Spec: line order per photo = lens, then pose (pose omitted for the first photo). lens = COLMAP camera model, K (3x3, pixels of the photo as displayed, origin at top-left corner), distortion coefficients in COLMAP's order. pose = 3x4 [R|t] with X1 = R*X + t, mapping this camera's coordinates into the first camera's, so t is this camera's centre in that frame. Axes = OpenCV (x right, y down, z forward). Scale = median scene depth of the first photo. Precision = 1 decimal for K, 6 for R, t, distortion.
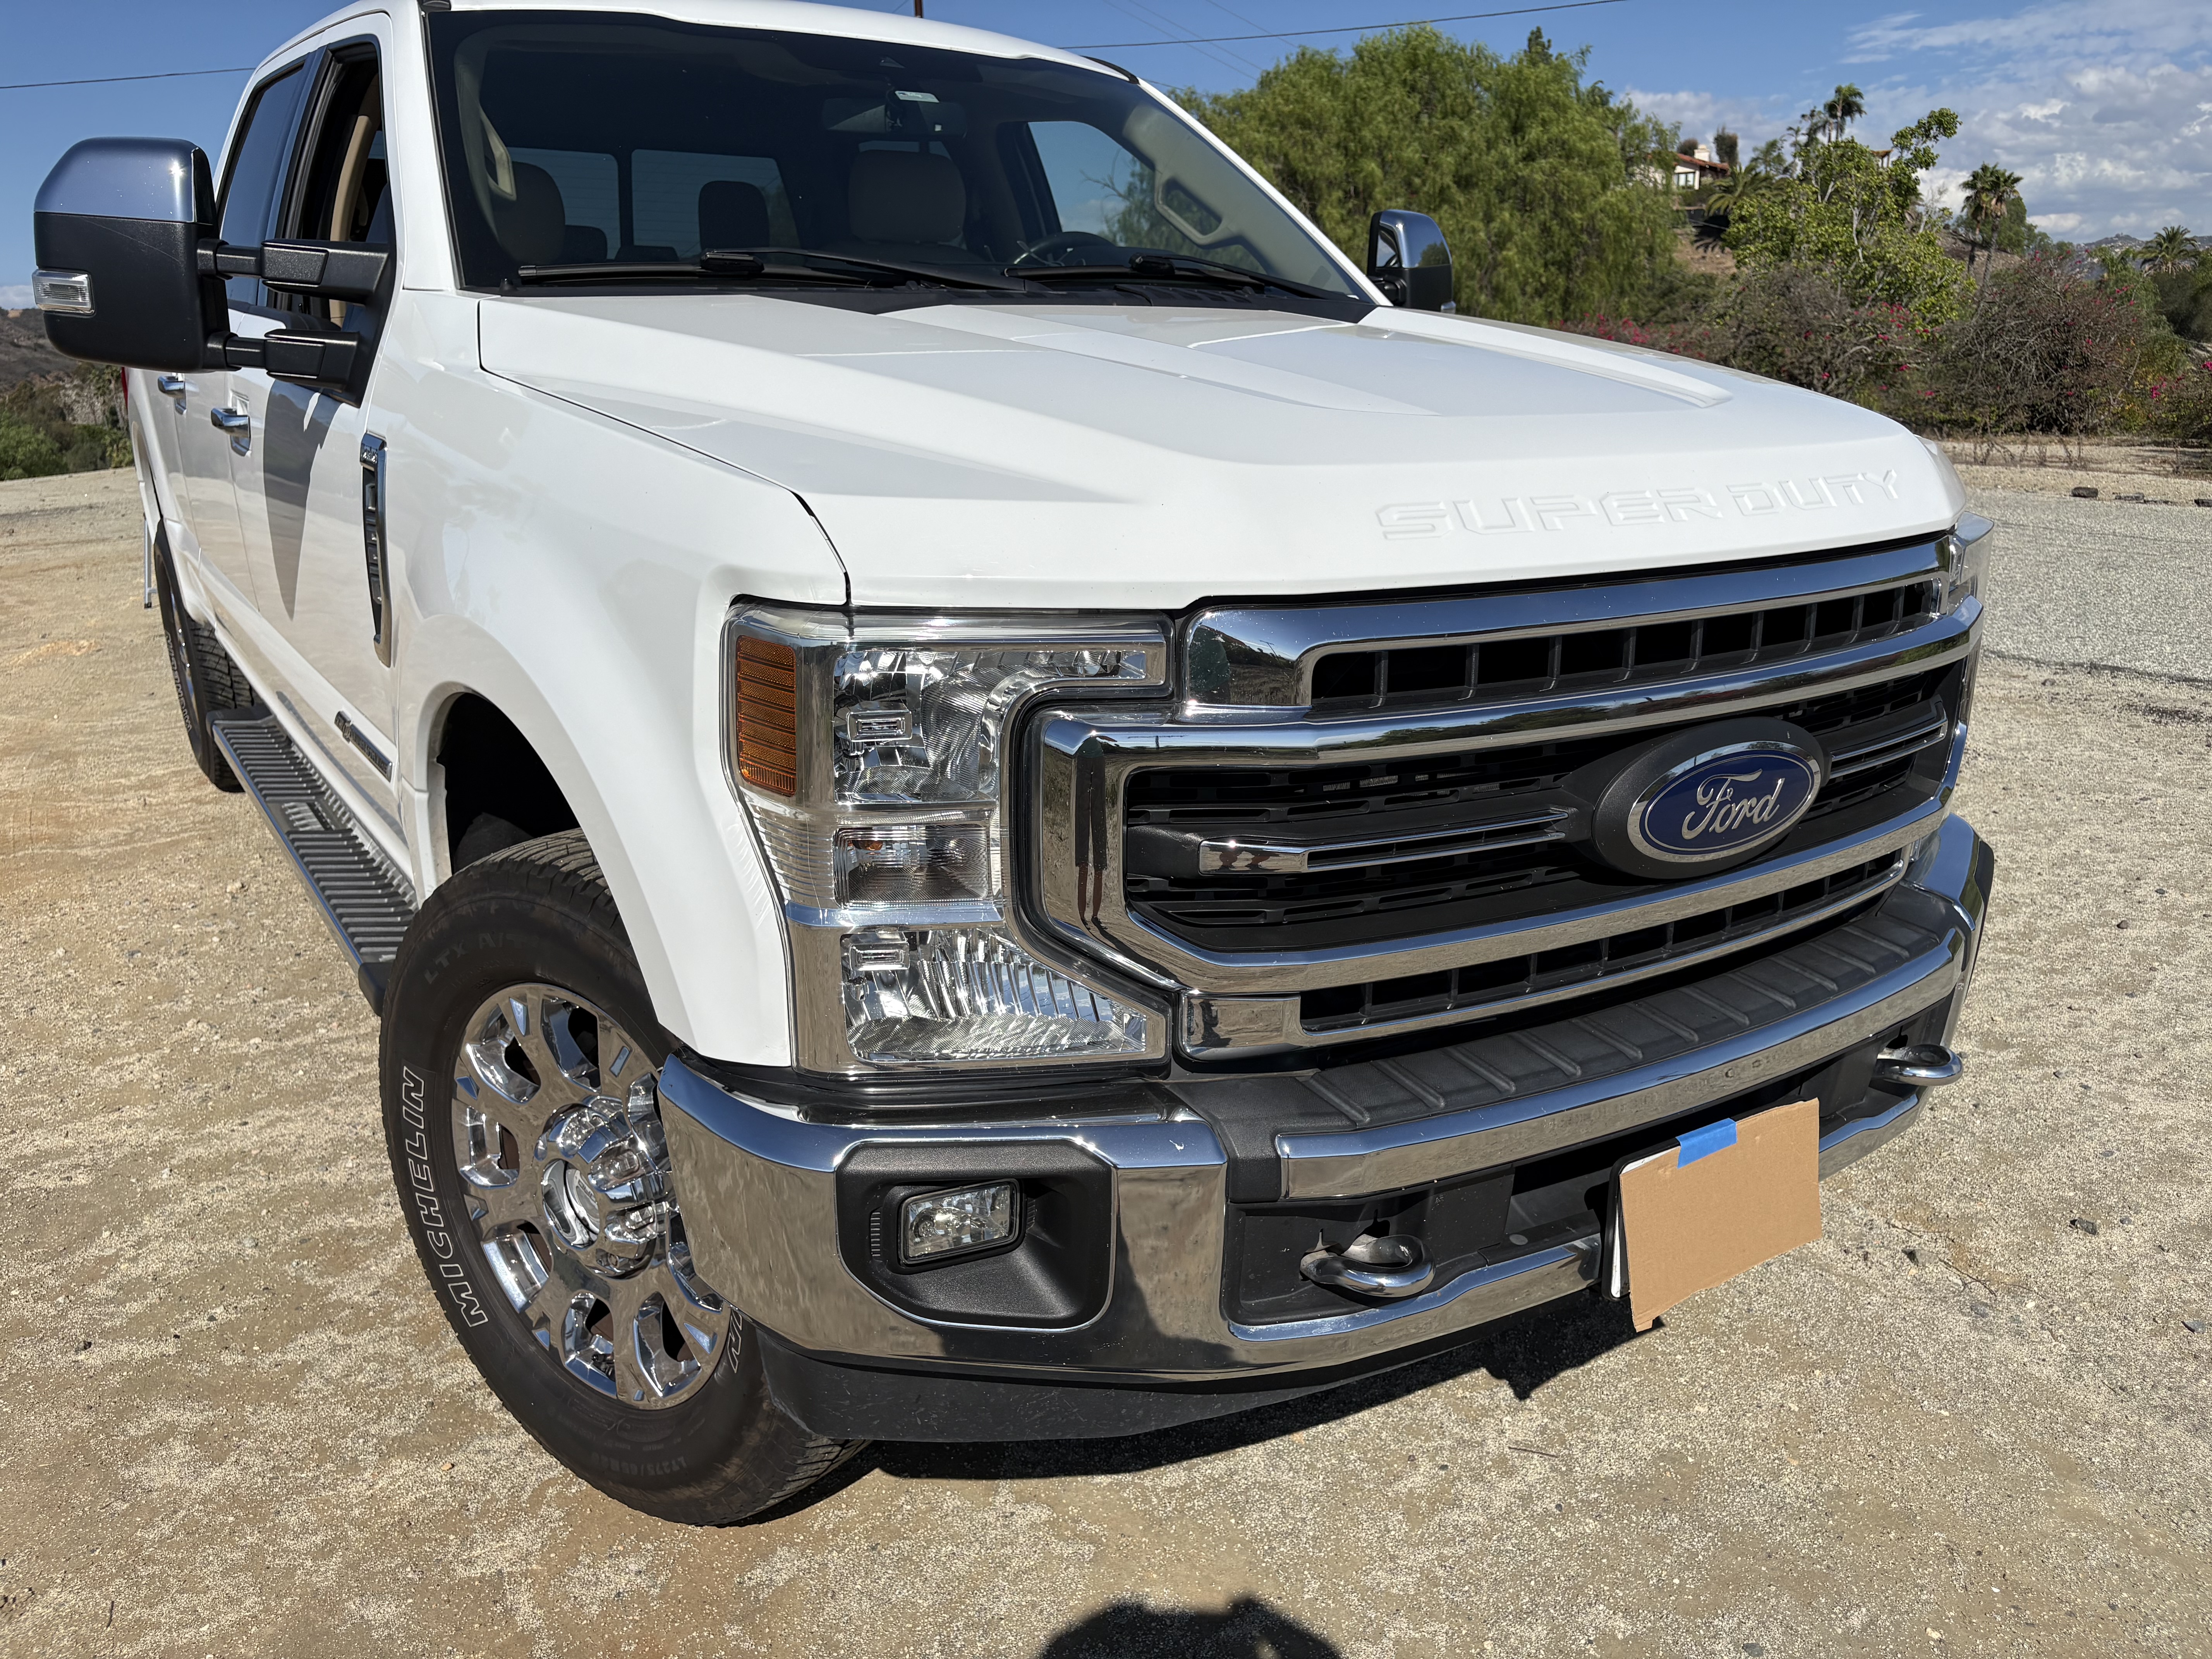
lens RADIAL K [[1693.8, 0, 1107.2], [0, 1693.8, 827.2], [0, 0, 1]] dist [0.040244, -0.059904]
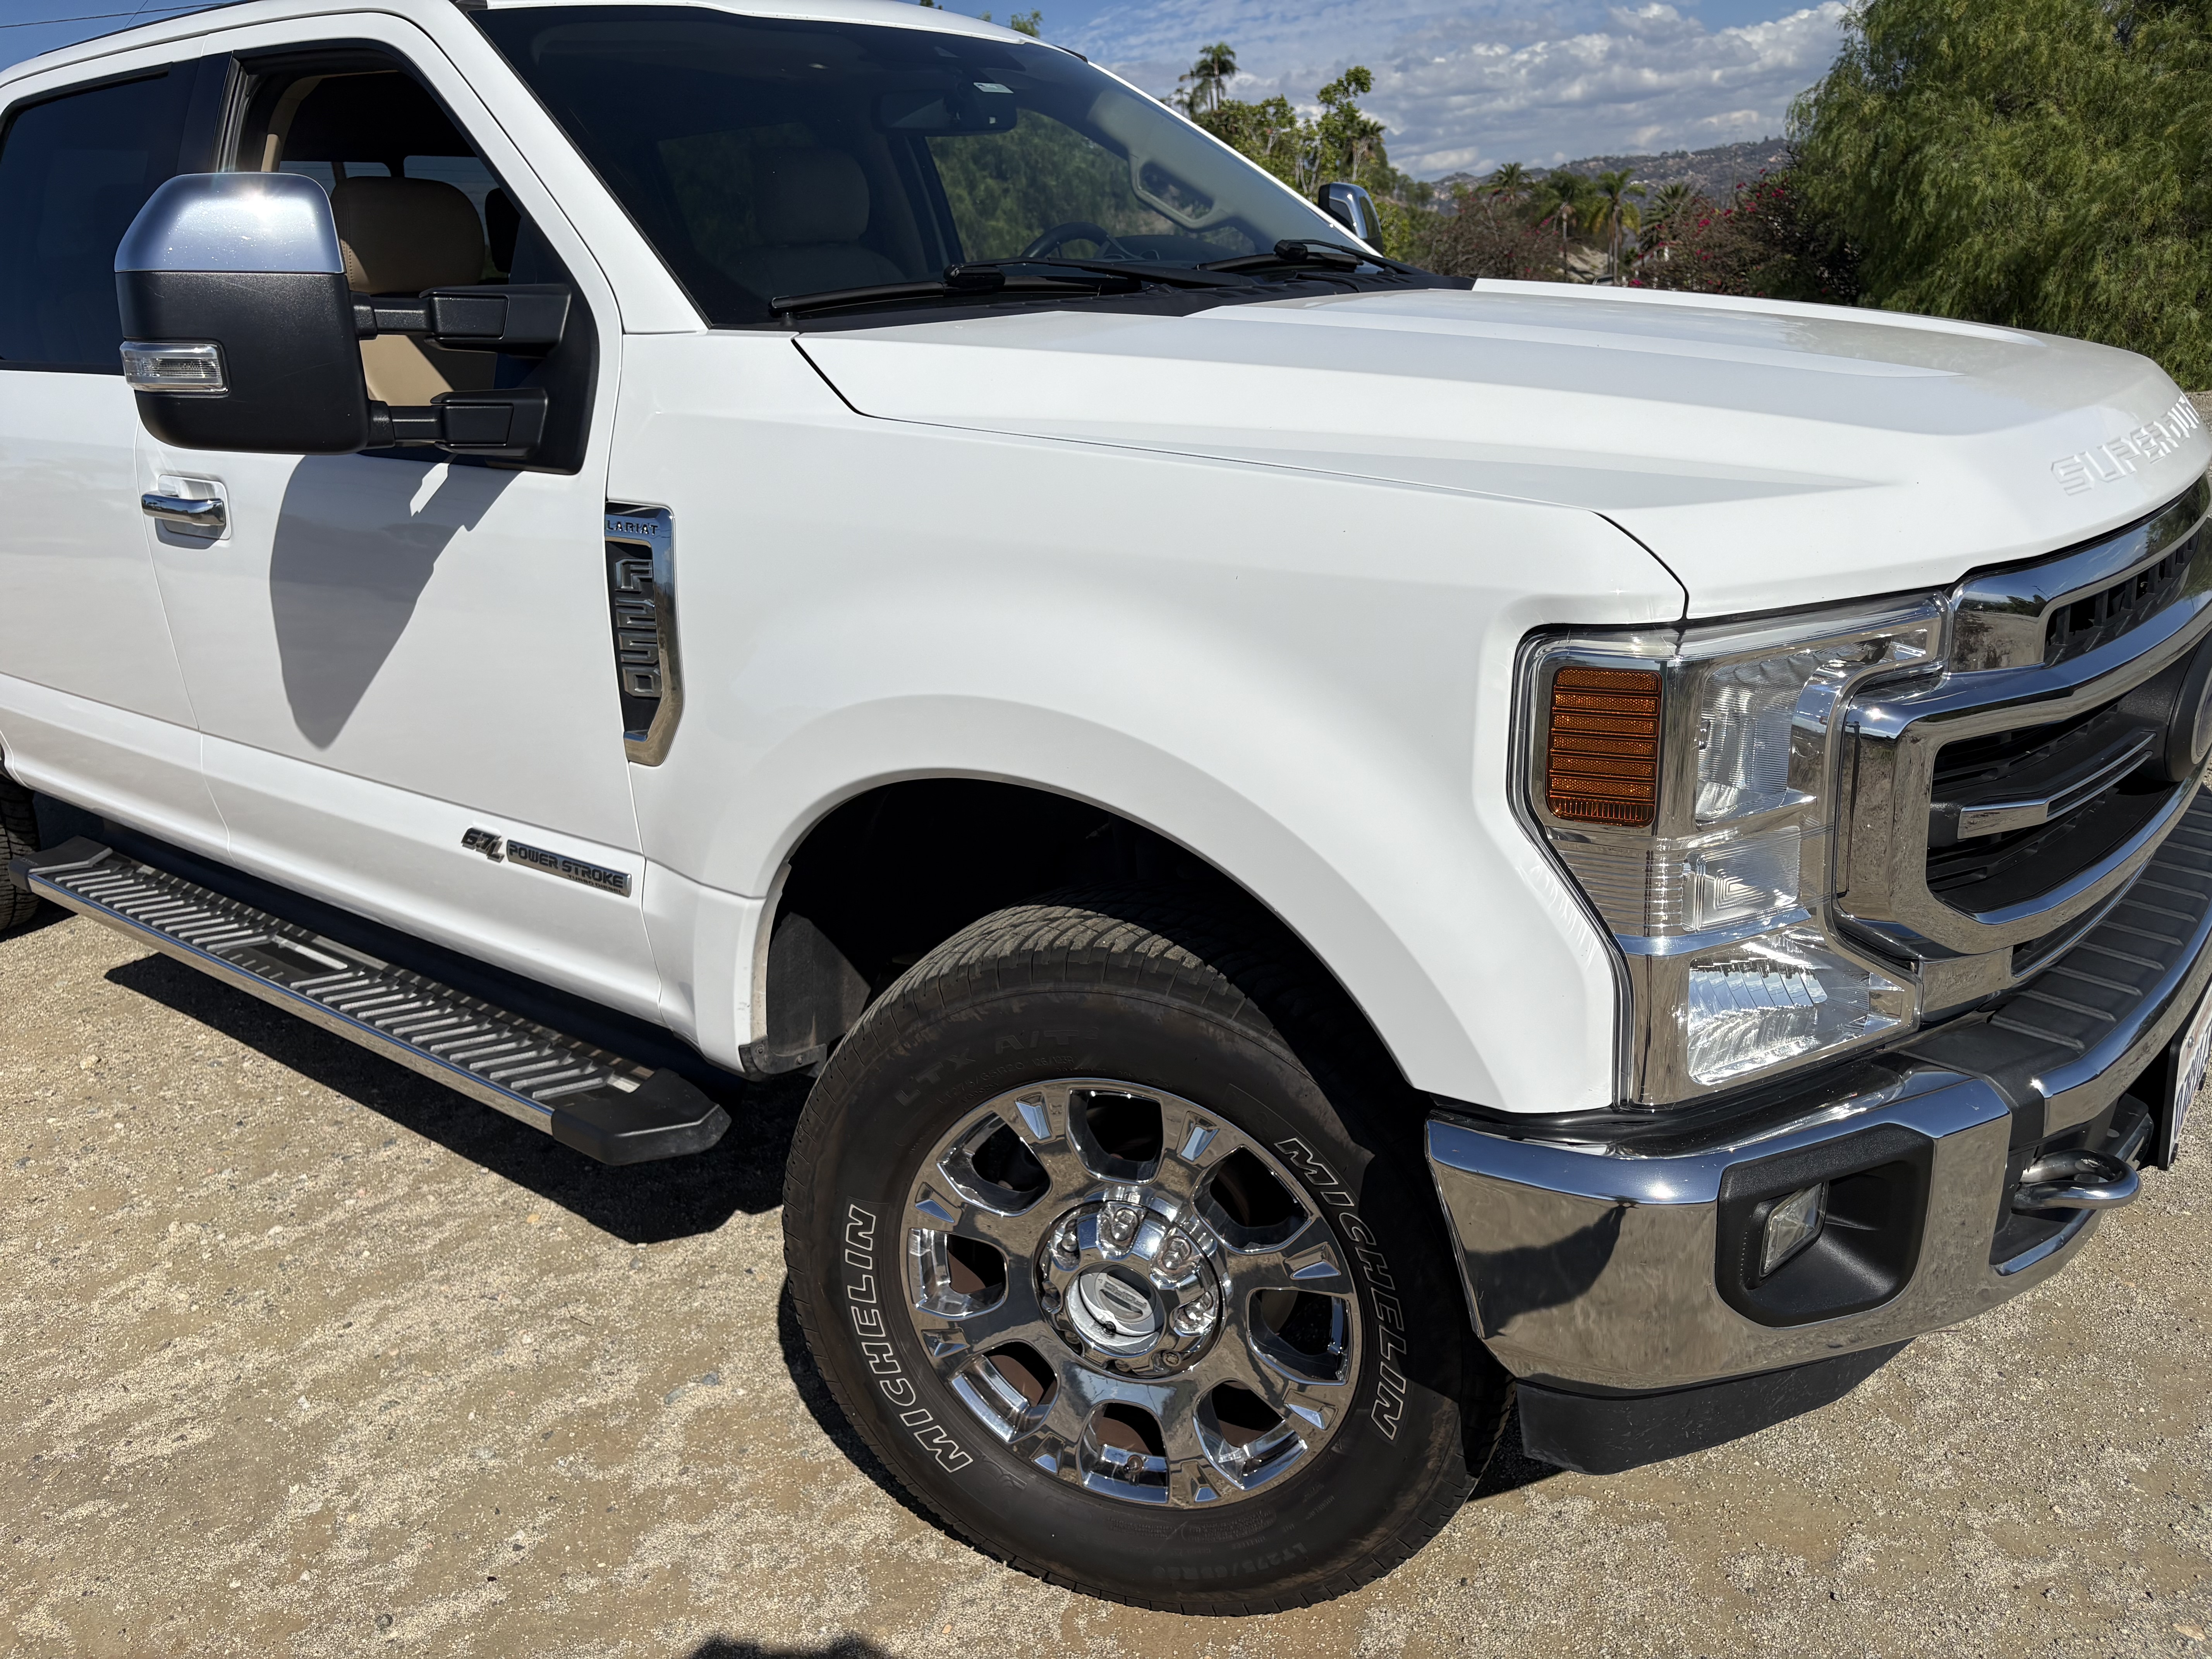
lens RADIAL K [[1693.8, 0, 1086.6], [0, 1693.8, 840.4], [0, 0, 1]] dist [0.040244, -0.059904]
pose [[0.949778, -0.156330, 0.271077, -0.445393], [0.150940, 0.987702, 0.040755, -0.057842], [-0.274114, 0.002208, 0.961695, 0.097418]]
